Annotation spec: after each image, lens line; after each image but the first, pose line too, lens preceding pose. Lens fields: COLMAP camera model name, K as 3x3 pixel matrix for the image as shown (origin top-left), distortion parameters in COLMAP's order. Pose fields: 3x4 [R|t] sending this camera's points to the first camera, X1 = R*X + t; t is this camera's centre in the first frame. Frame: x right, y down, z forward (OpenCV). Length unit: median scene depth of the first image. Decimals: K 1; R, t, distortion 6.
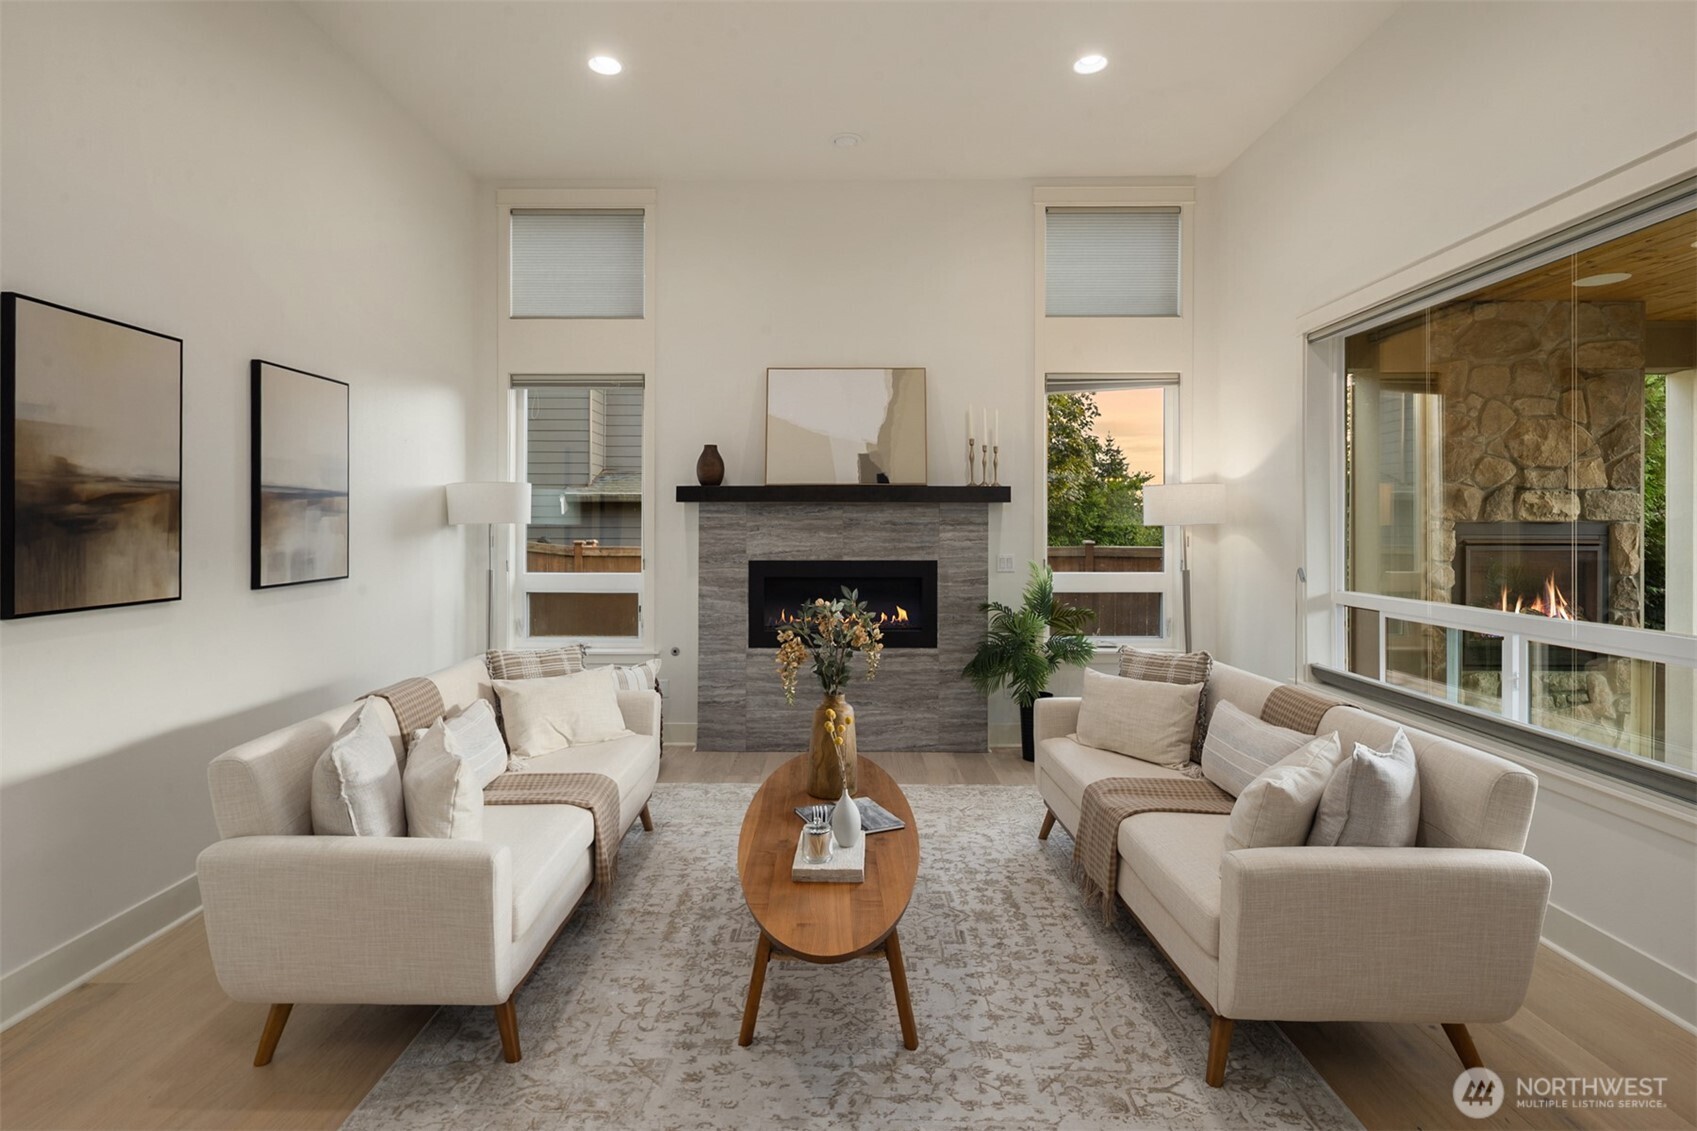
lens RADIAL K [[852.0, 0, 830.7], [0, 852.0, 528.2], [0, 0, 1]] dist [0.010109, -0.006737]
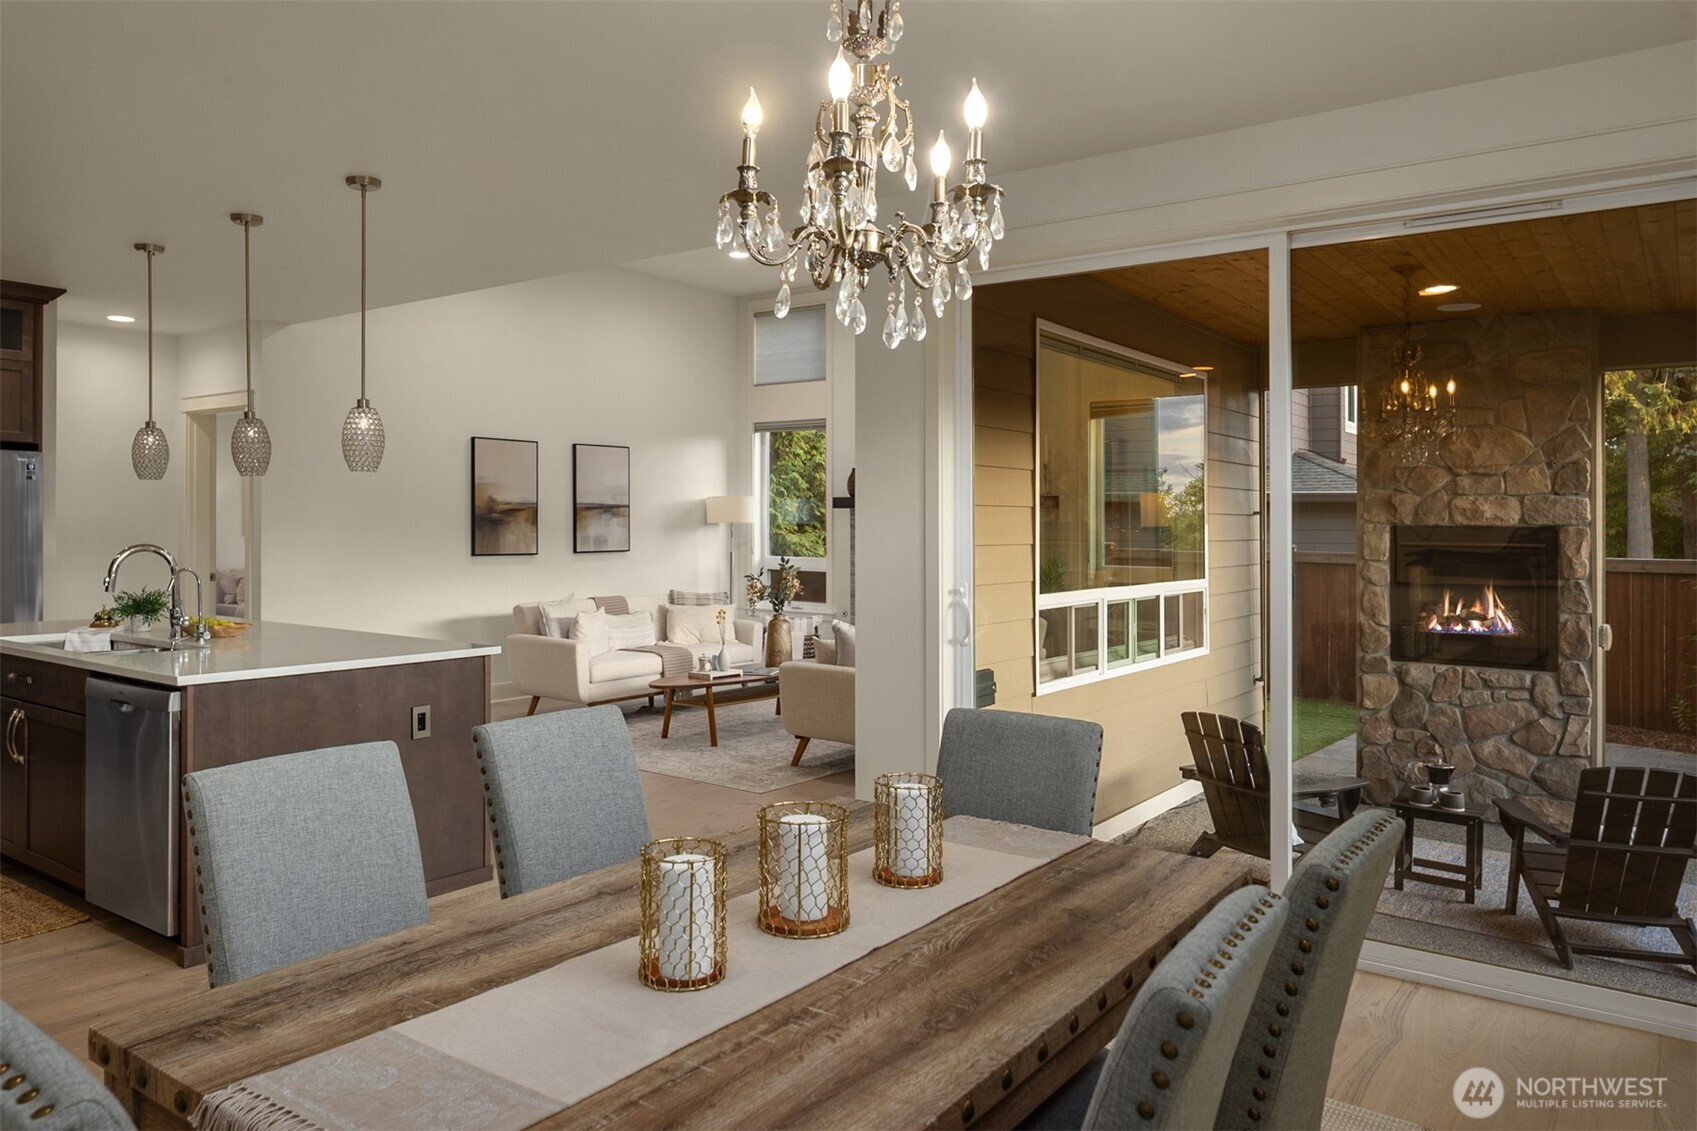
lens RADIAL K [[1182.2, 0, 800.1], [0, 1182.2, 529.5], [0, 0, 1]] dist [-0.013341, 0.004626]
pose [[0.794422, 0.008341, -0.607310, 1.049064], [-0.009790, 0.999952, 0.000927, 0.004082], [0.607288, 0.005209, 0.794465, -0.664050]]
